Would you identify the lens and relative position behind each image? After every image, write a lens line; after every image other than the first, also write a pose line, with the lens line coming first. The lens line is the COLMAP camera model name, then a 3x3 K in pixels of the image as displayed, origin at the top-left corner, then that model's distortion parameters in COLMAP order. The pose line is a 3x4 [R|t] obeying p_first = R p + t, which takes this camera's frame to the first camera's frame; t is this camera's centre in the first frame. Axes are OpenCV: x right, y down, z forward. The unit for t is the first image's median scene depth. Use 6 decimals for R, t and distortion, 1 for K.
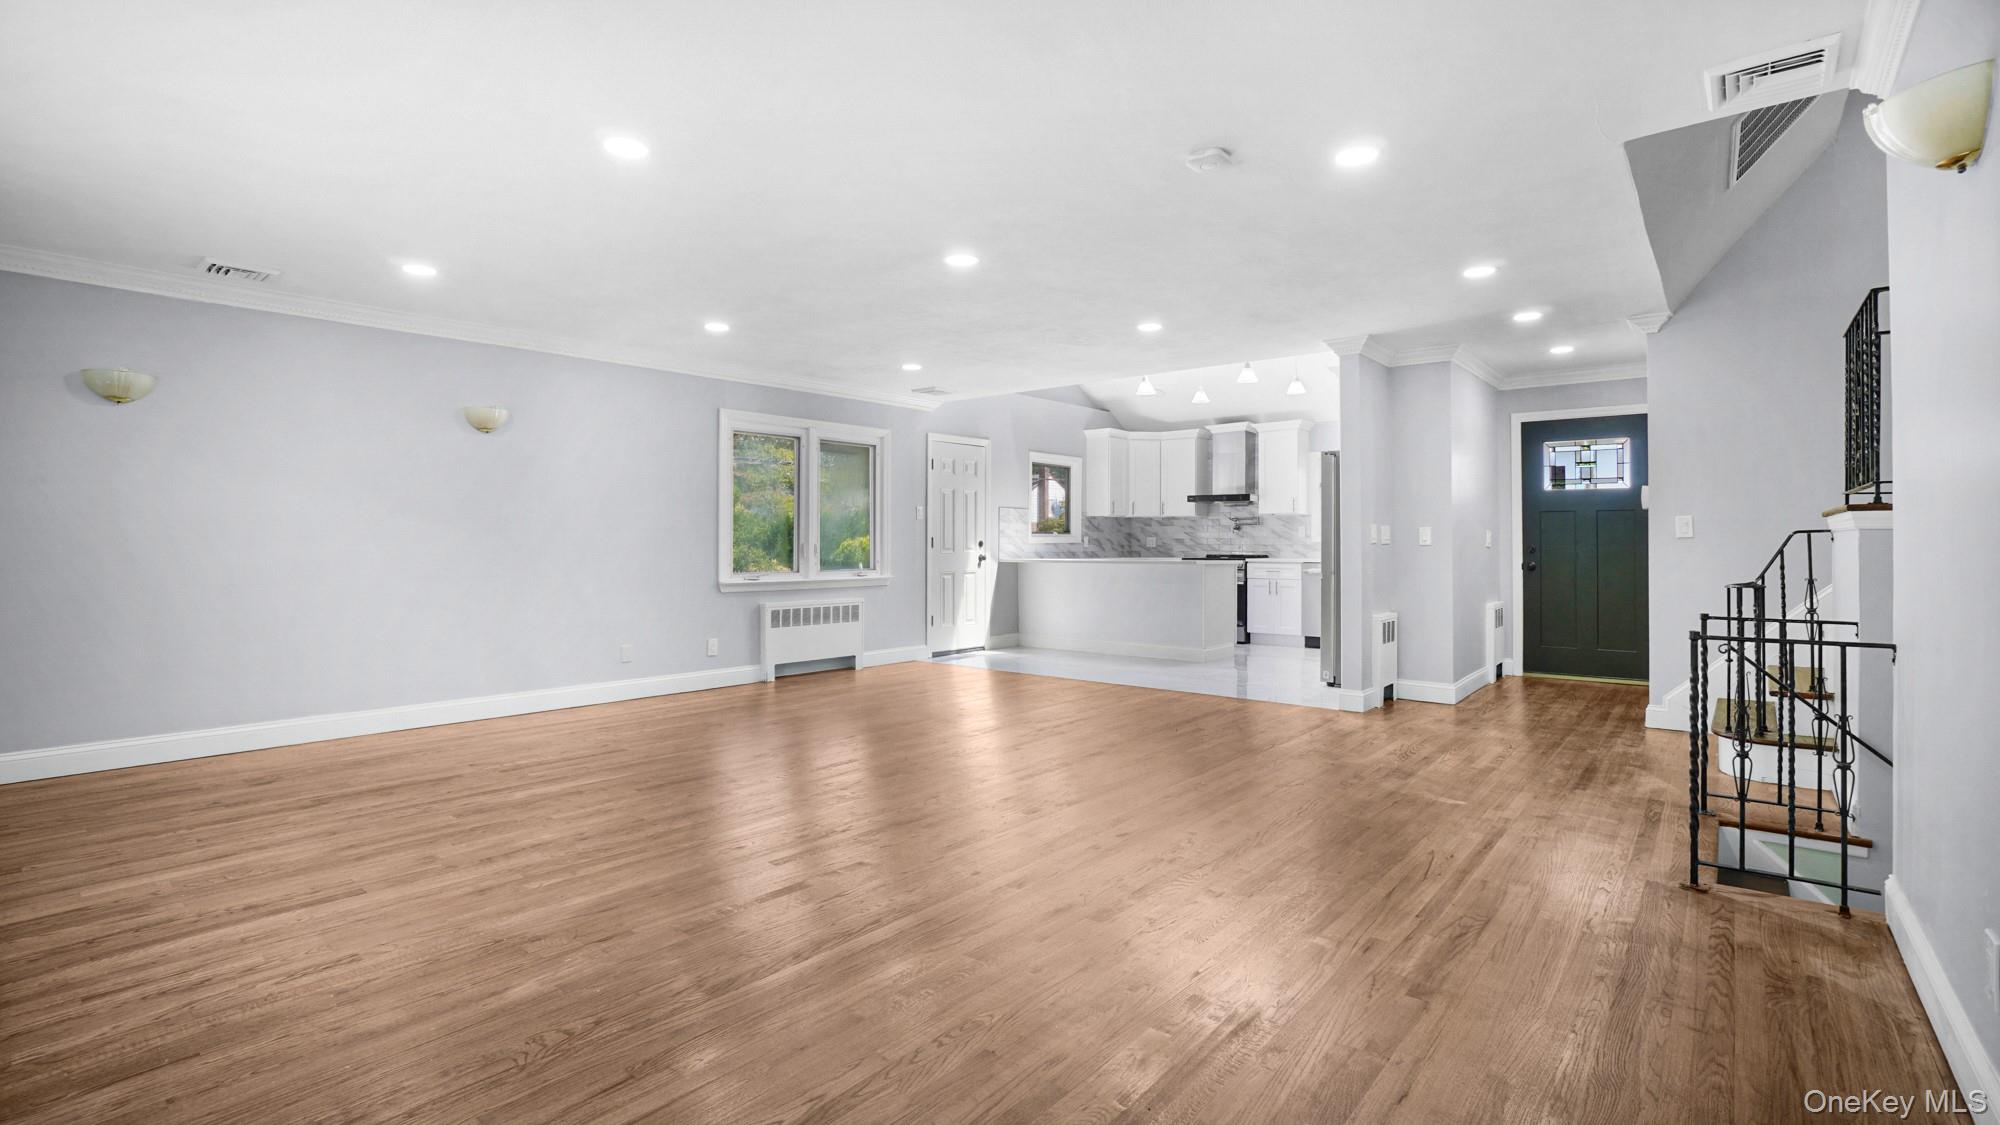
lens RADIAL K [[897.3, 0, 988.9], [0, 897.3, 553.8], [0, 0, 1]] dist [-0.040264, 0.000954]
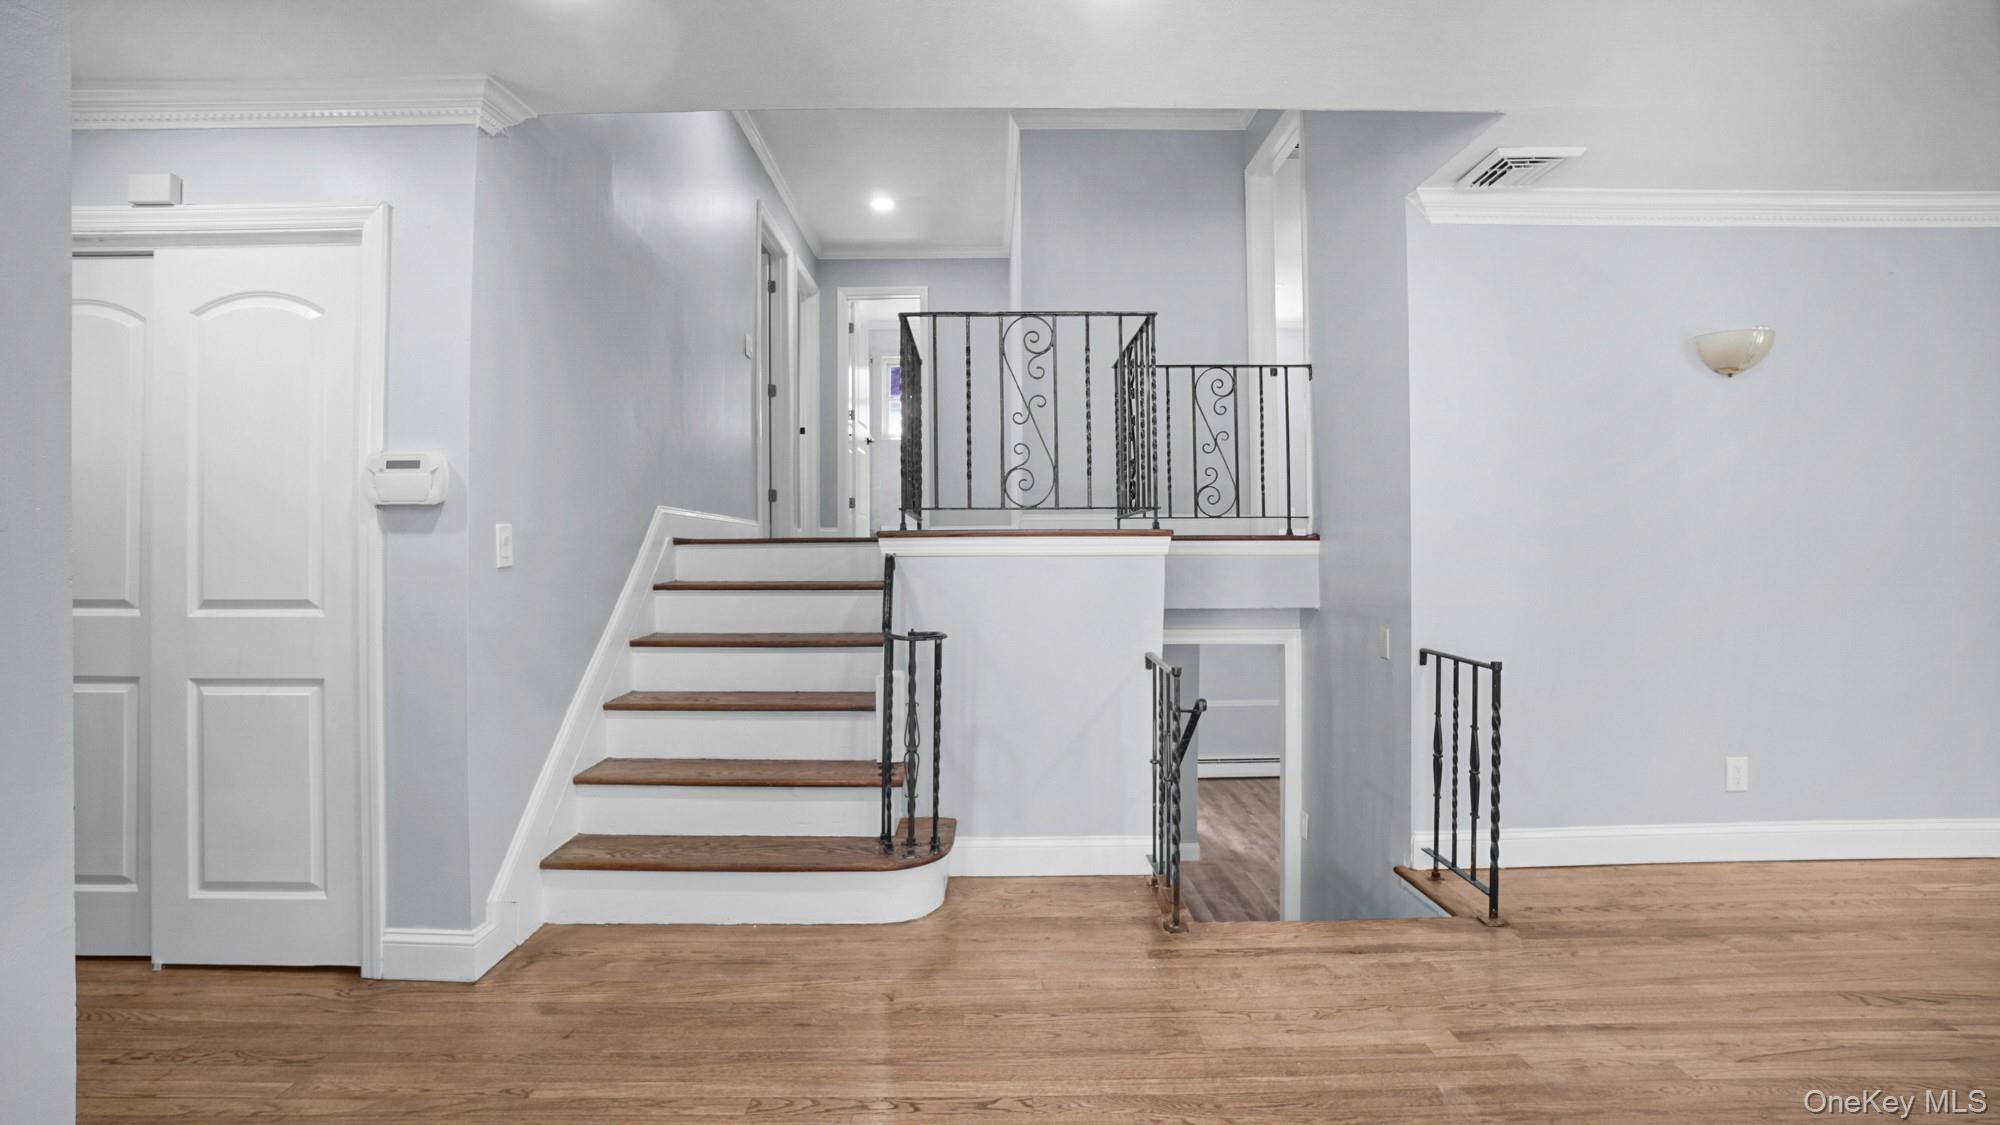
lens RADIAL K [[897.3, 0, 988.9], [0, 897.3, 553.8], [0, 0, 1]] dist [-0.040264, 0.000954]
pose [[-0.651963, -0.005010, 0.758234, 0.131549], [0.013235, 0.999751, 0.017986, -0.017887], [-0.758135, 0.021762, -0.651734, 0.631385]]
